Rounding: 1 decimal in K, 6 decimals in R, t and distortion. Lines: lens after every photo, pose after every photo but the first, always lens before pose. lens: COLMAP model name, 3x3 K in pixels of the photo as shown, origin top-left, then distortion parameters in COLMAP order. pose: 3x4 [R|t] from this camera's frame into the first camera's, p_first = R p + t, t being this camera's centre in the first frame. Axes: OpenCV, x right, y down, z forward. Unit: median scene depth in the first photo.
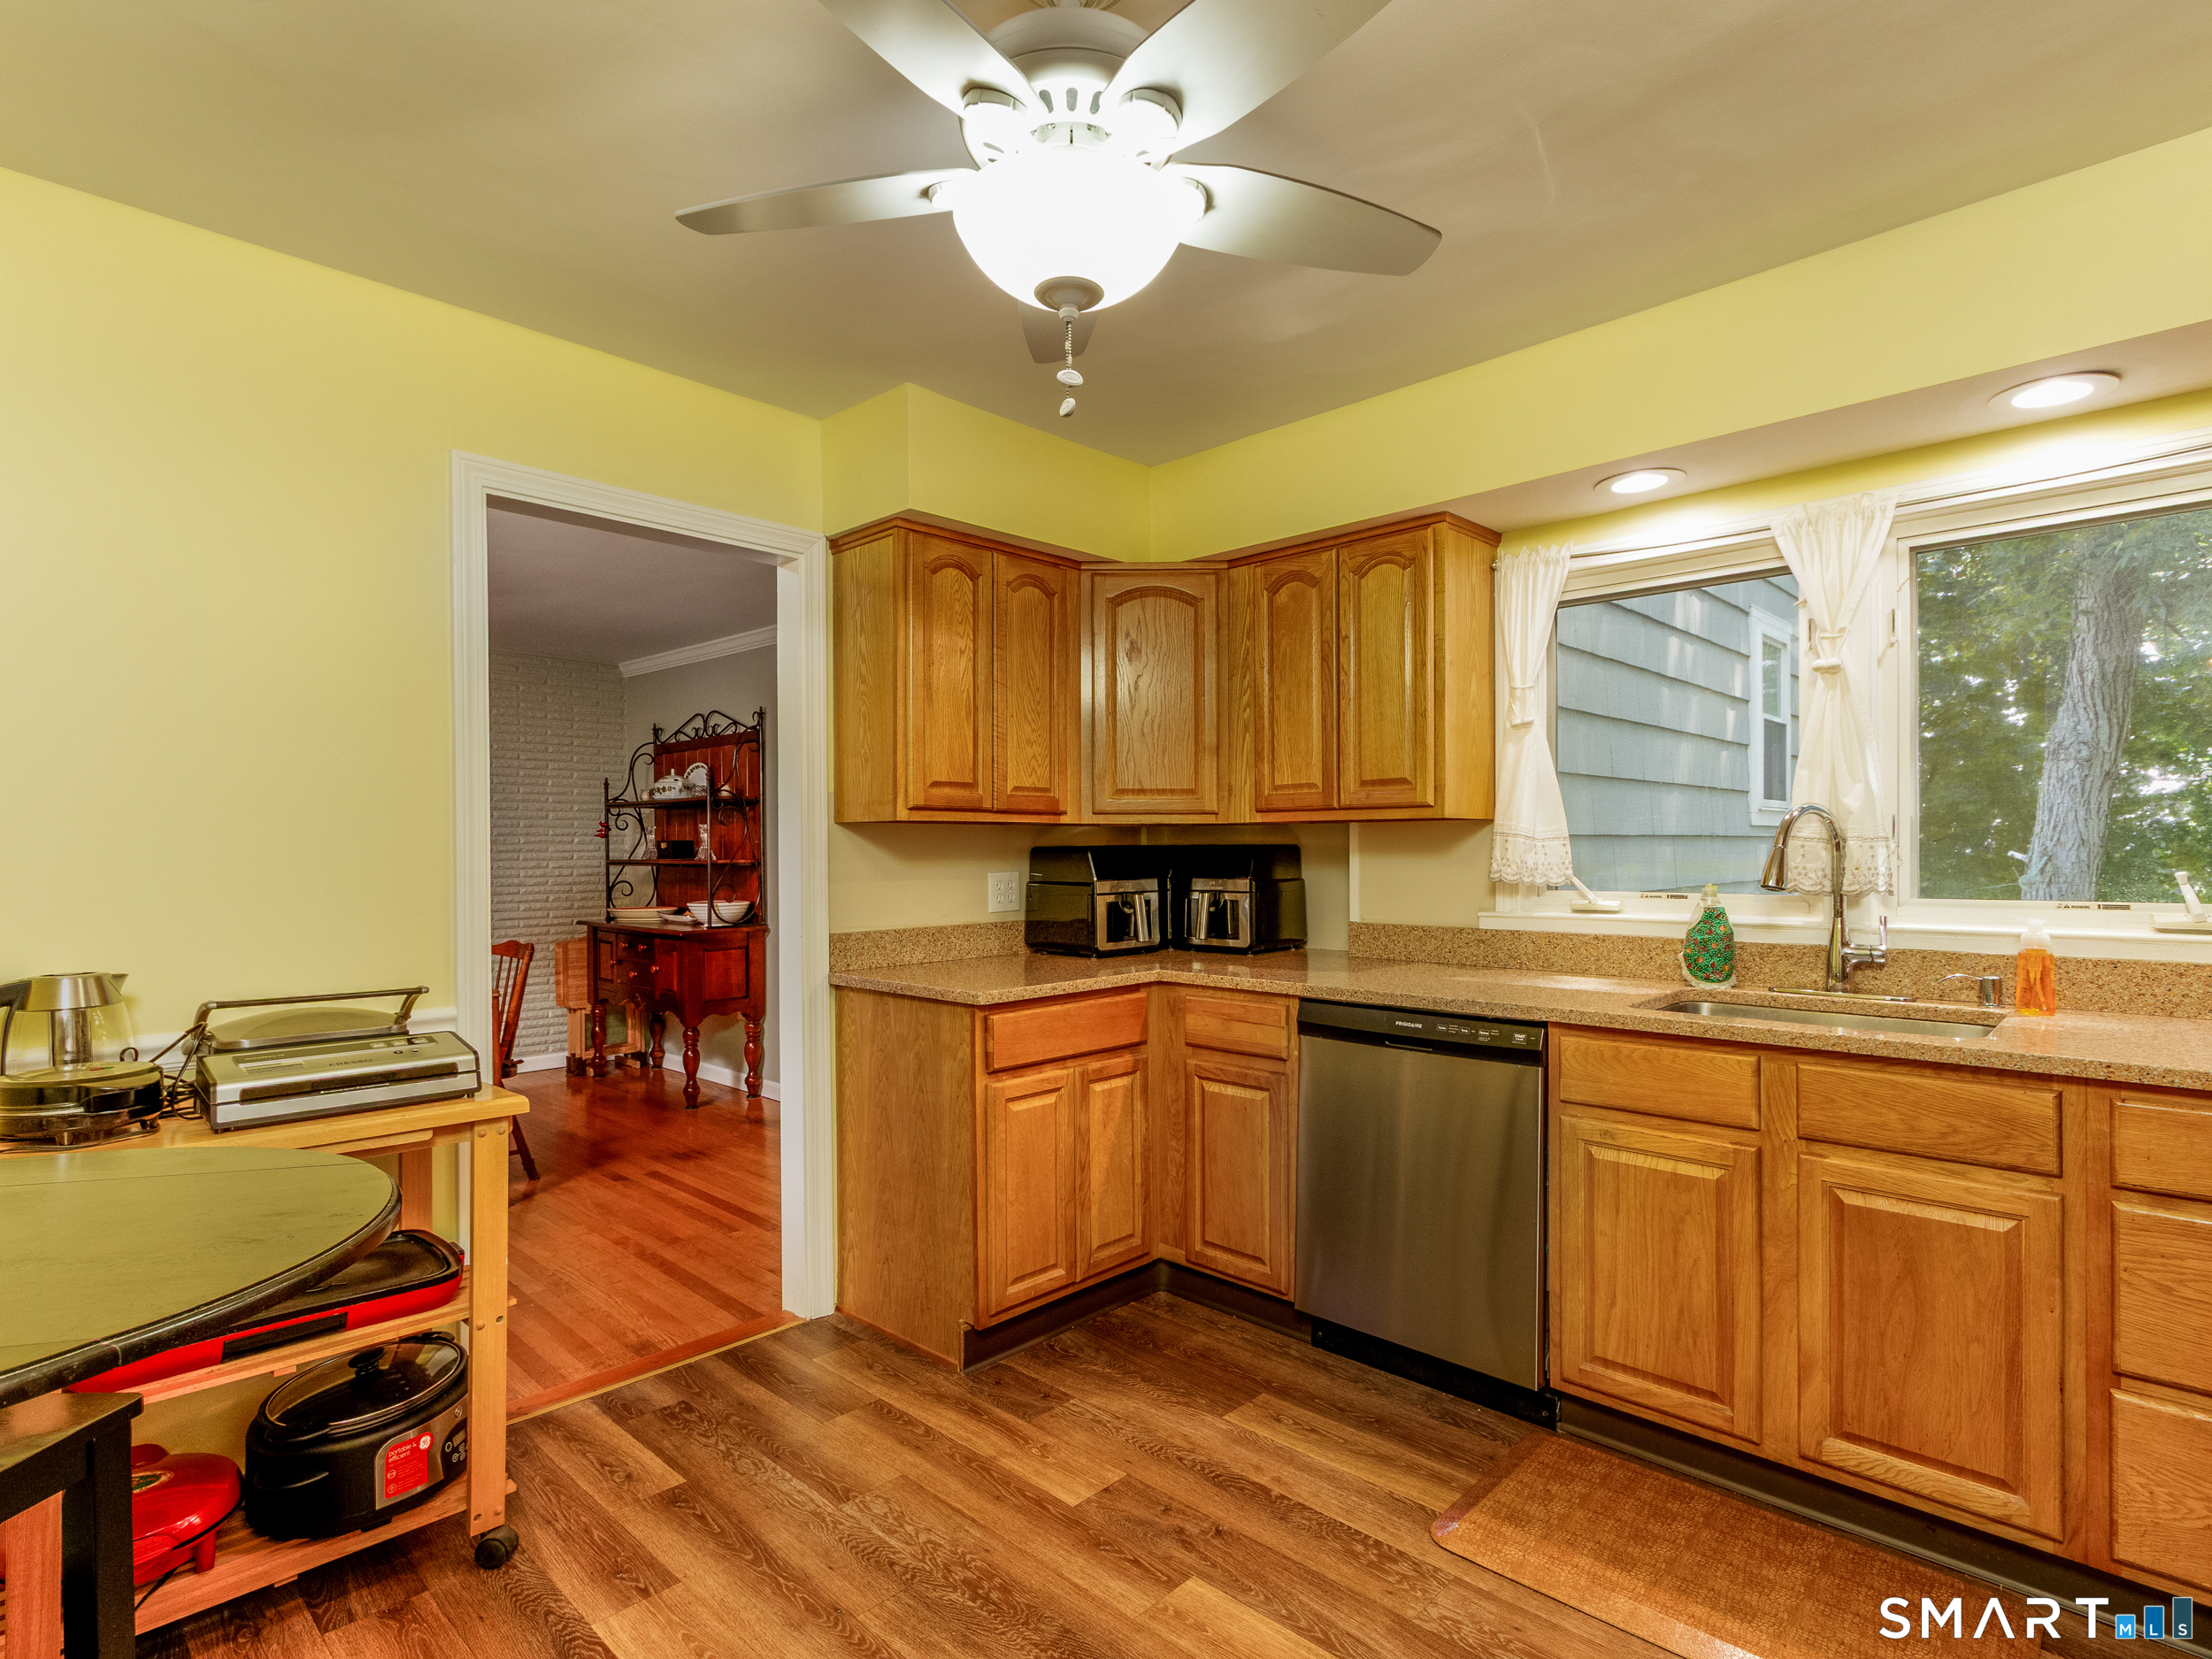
lens RADIAL K [[1132.1, 0, 1101.2], [0, 1132.1, 861.1], [0, 0, 1]] dist [0.001193, 0.000710]
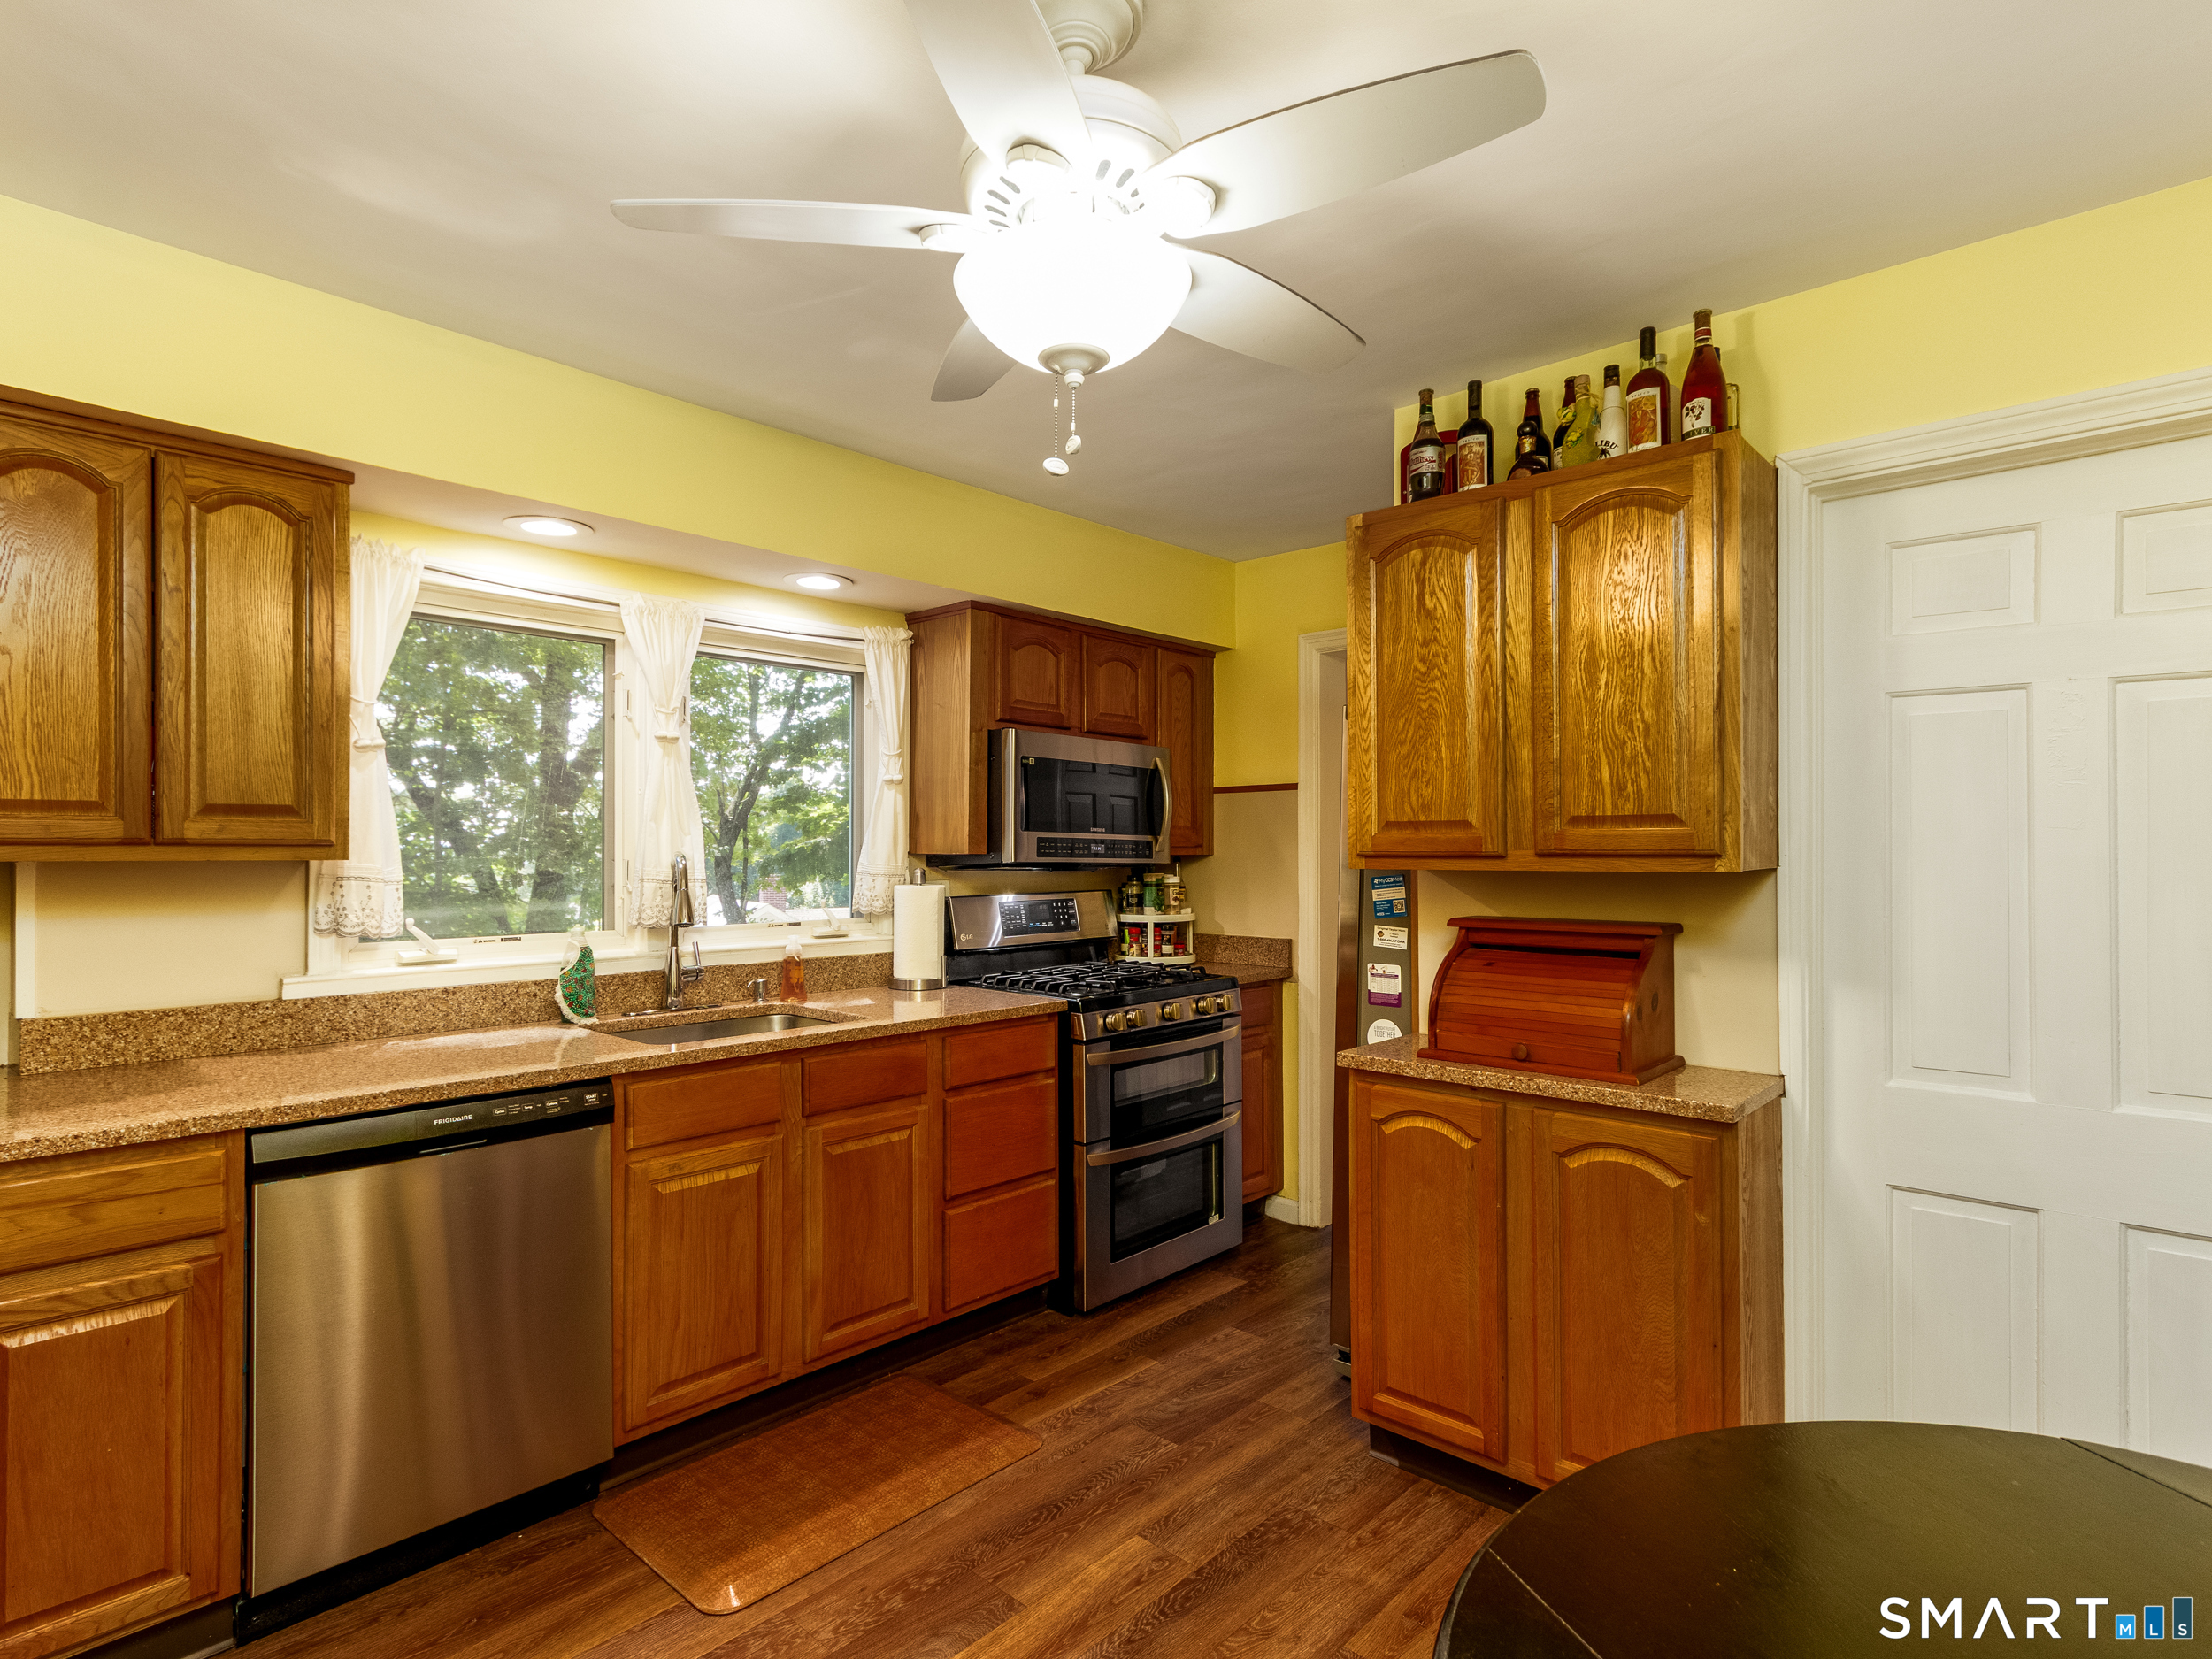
lens RADIAL K [[1132.1, 0, 1101.2], [0, 1132.1, 861.1], [0, 0, 1]] dist [0.001193, 0.000710]
pose [[-0.016812, -0.001473, 0.999858, -0.585370], [0.012605, 0.999919, 0.001685, -0.038557], [-0.999779, 0.012631, -0.016792, 0.586508]]
